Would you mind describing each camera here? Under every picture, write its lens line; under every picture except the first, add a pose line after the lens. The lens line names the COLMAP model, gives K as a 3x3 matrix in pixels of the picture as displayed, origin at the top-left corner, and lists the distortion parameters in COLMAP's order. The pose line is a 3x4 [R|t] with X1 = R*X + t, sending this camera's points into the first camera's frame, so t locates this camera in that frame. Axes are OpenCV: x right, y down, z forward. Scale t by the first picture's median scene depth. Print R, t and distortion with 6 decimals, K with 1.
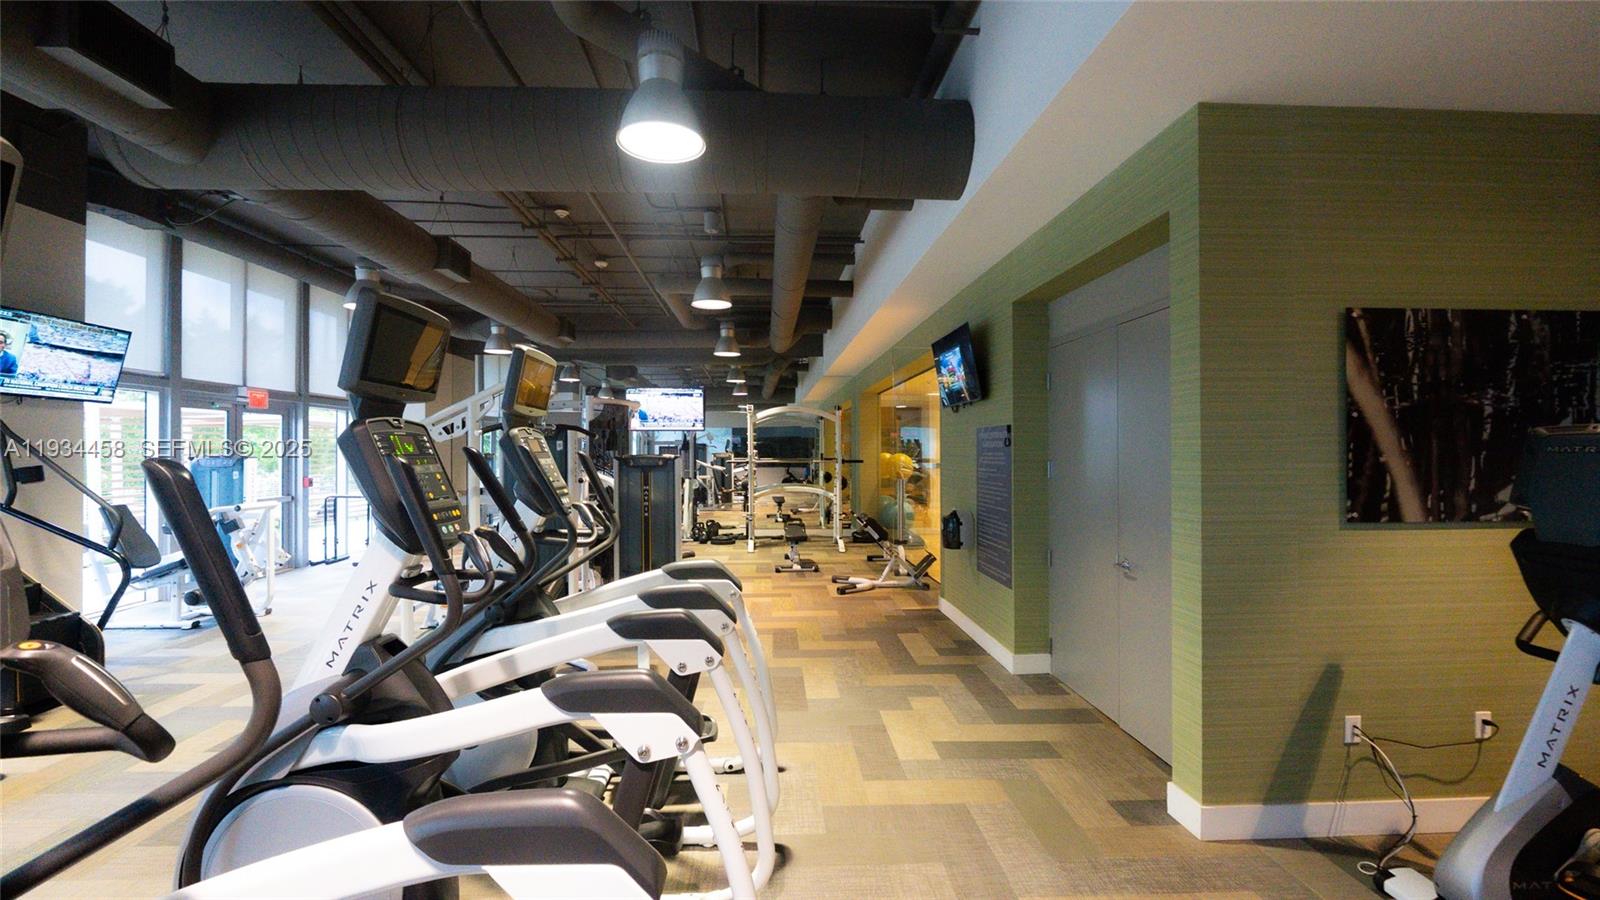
lens RADIAL K [[674.6, 0, 799.1], [0, 674.6, 458.9], [0, 0, 1]] dist [-0.006826, 0.000282]
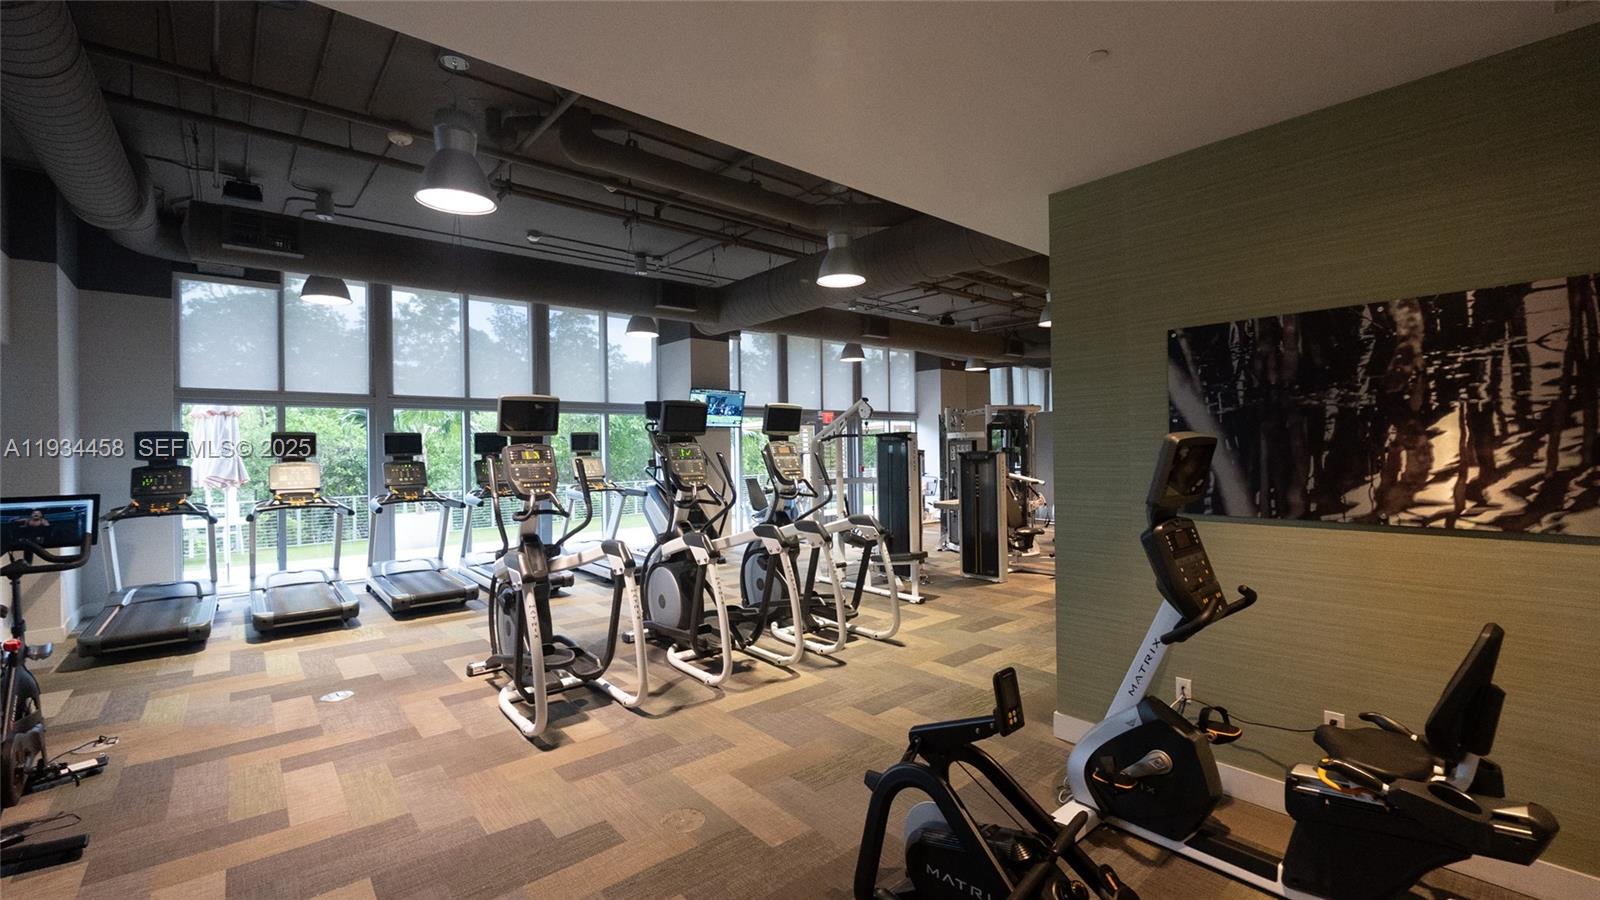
lens RADIAL K [[674.6, 0, 803.7], [0, 674.6, 445.8], [0, 0, 1]] dist [-0.006826, 0.000282]
pose [[0.609265, -0.009884, -0.792905, 1.347128], [0.008717, 0.999945, -0.005767, -0.020544], [0.792918, -0.003398, 0.609318, -0.230130]]
